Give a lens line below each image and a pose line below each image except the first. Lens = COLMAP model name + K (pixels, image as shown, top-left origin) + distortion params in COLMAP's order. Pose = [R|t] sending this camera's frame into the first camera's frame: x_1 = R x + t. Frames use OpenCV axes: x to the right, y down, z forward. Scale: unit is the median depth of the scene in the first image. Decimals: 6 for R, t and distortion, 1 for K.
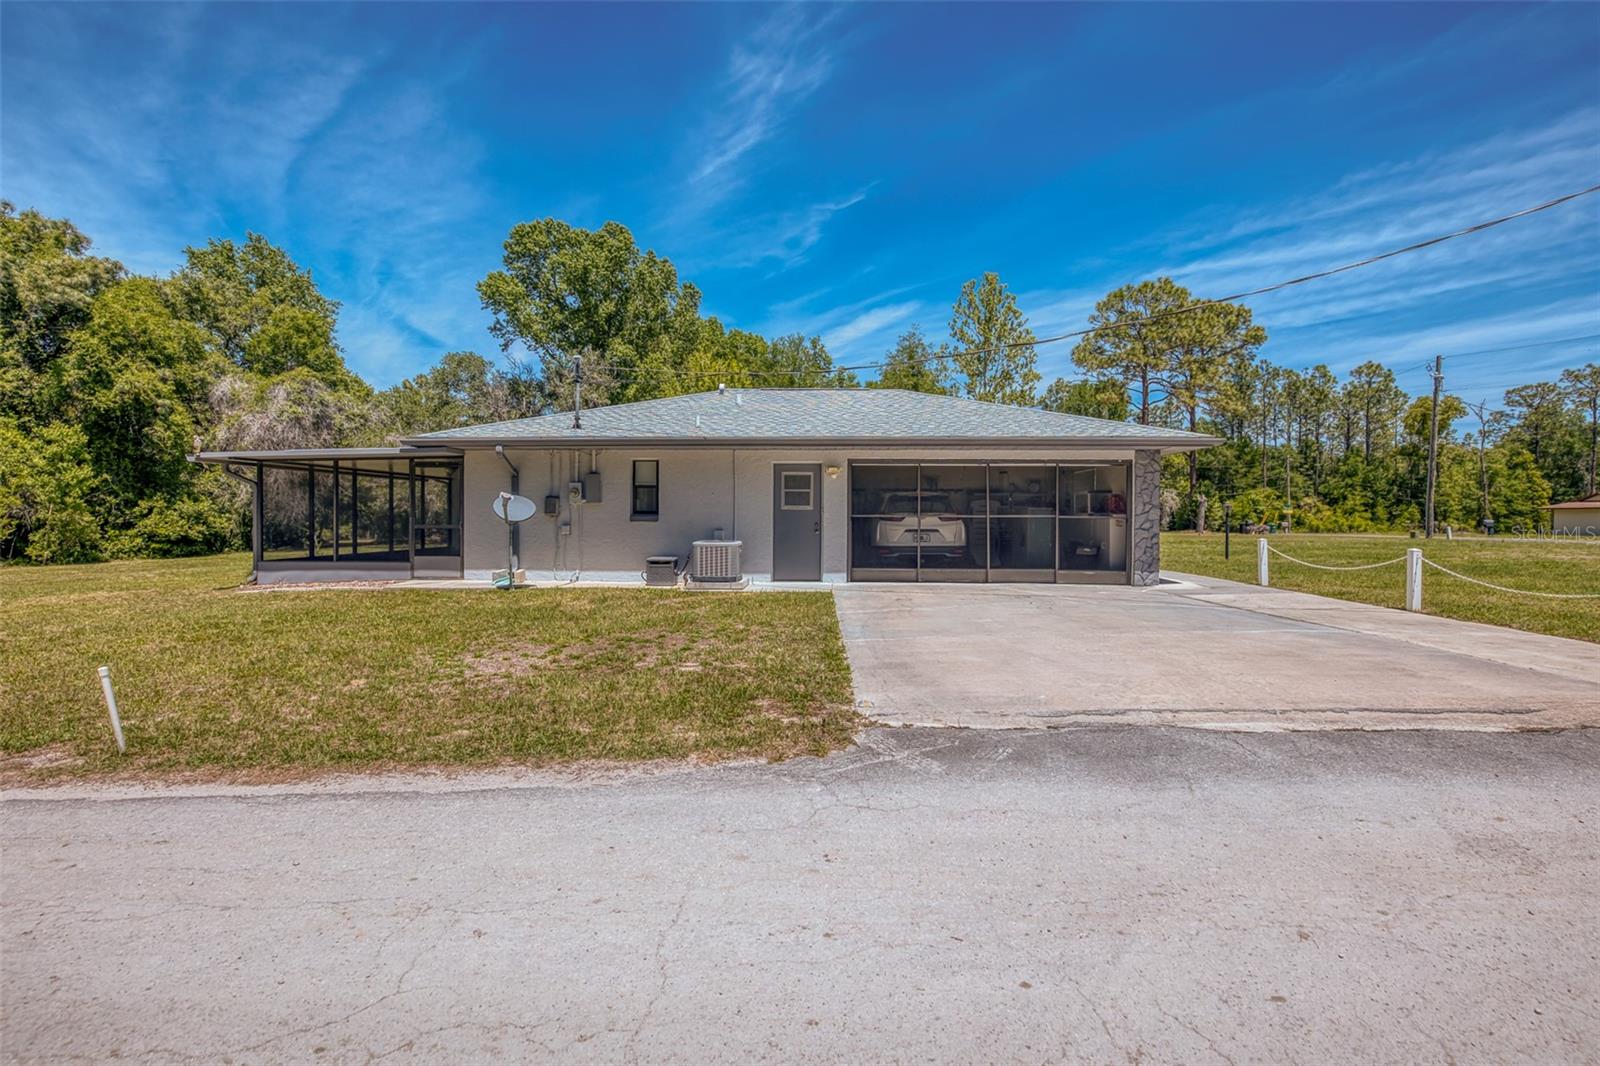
lens RADIAL K [[771.8, 0, 777.1], [0, 771.8, 513.7], [0, 0, 1]] dist [0.006410, -0.000988]
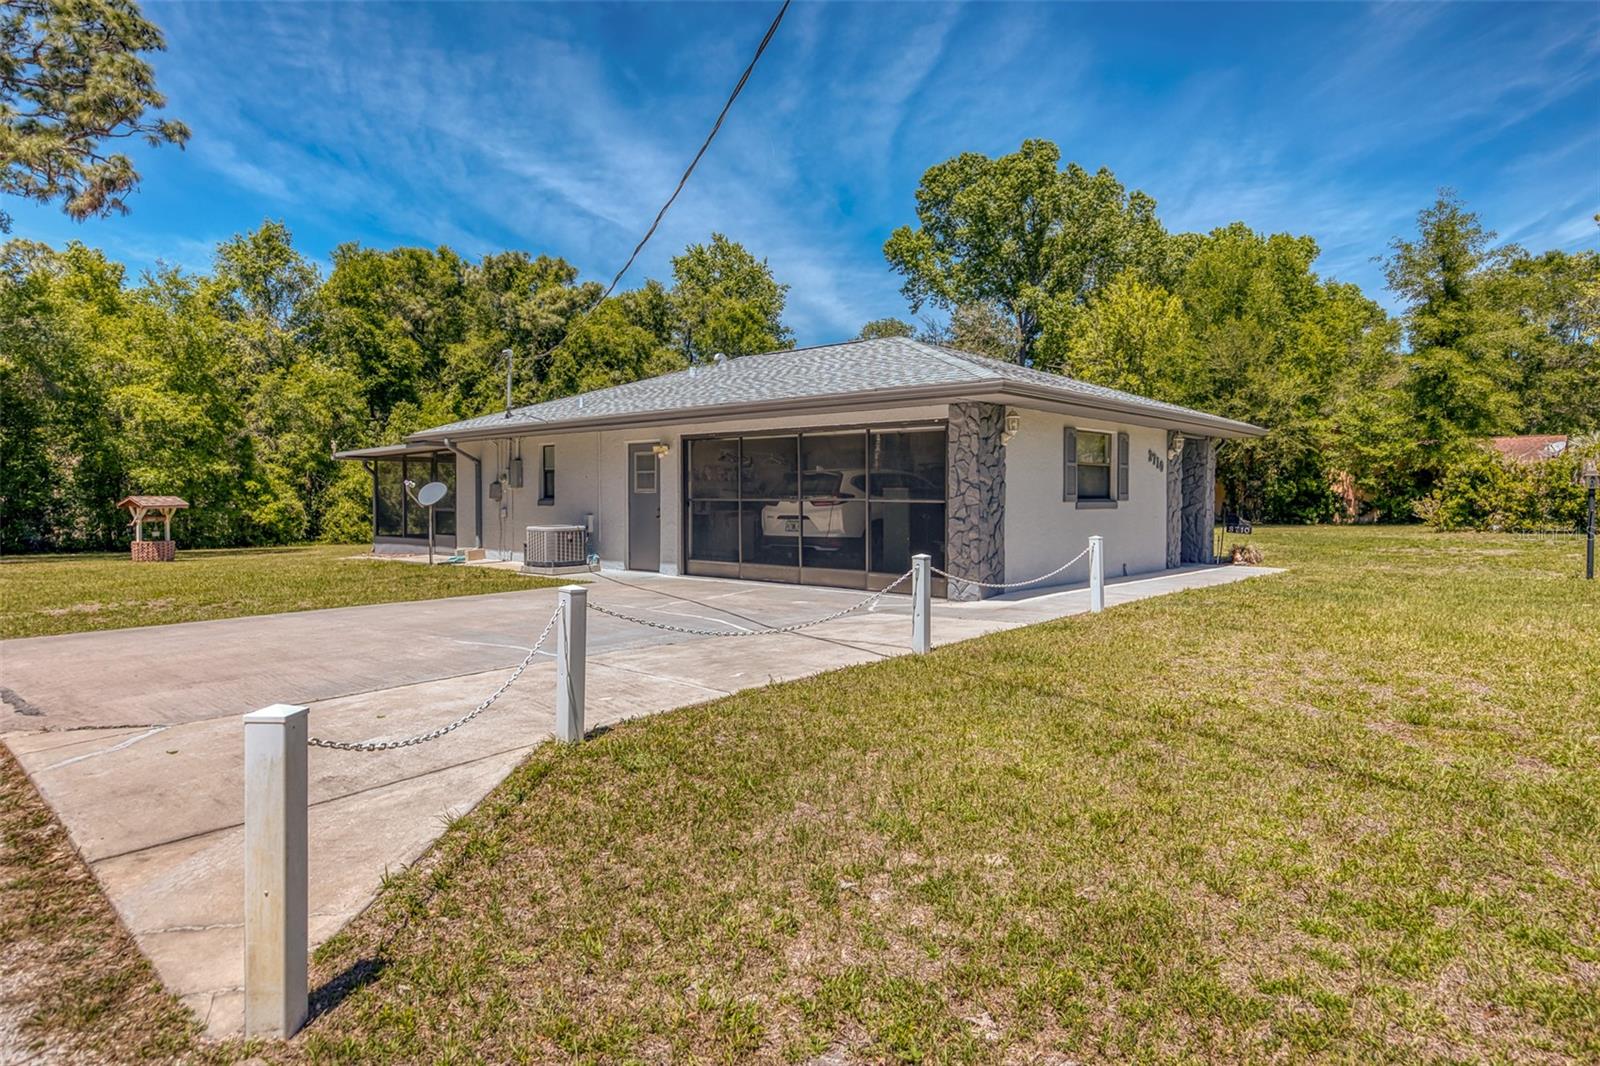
lens RADIAL K [[914.4, 0, 758.0], [0, 914.4, 508.1], [0, 0, 1]] dist [0.000517, 0.004609]
pose [[0.768287, 0.004533, -0.640090, 0.766333], [0.006740, 0.999862, 0.015171, -0.002696], [0.640070, -0.015970, 0.768150, 0.237936]]
